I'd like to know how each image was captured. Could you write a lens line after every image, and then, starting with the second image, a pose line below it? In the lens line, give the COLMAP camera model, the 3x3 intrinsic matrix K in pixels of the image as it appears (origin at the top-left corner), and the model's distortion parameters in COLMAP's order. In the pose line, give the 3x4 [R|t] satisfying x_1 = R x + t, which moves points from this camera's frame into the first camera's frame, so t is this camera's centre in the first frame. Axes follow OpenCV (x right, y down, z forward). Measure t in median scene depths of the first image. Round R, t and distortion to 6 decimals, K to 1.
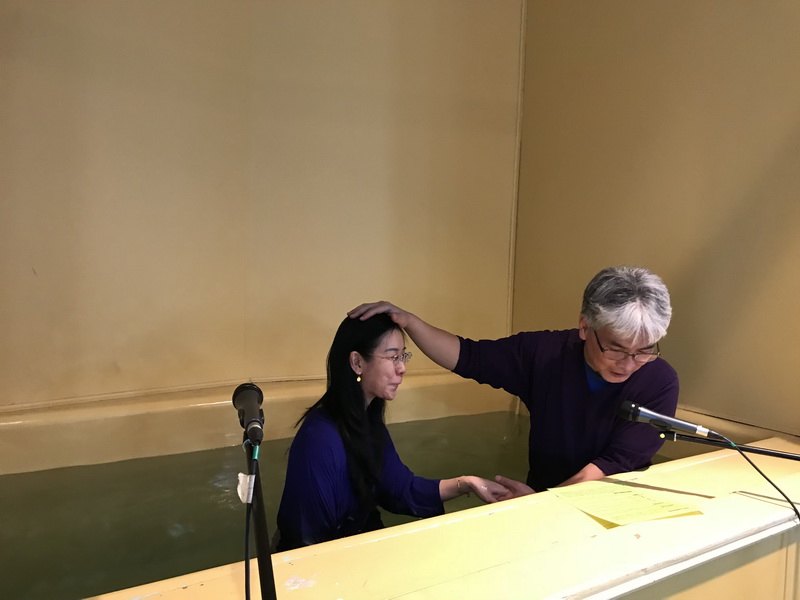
lens RADIAL K [[659.7, 0, 397.4], [0, 659.7, 299.2], [0, 0, 1]] dist [0.020470, -0.014091]
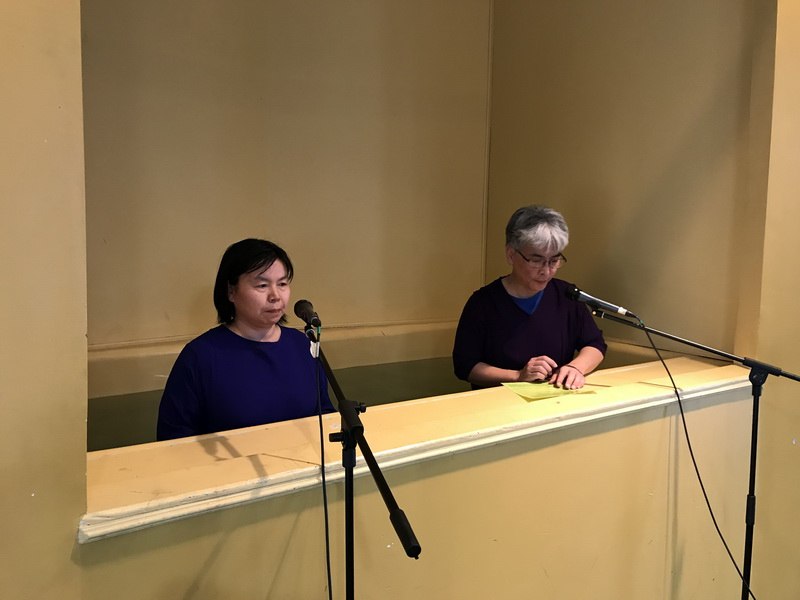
lens RADIAL K [[659.7, 0, 397.4], [0, 659.7, 299.2], [0, 0, 1]] dist [0.020470, -0.014091]
pose [[0.999603, -0.018742, 0.021061, -0.028053], [0.017997, 0.999225, 0.035008, 0.059706], [-0.021701, -0.034615, 0.999165, -0.451700]]
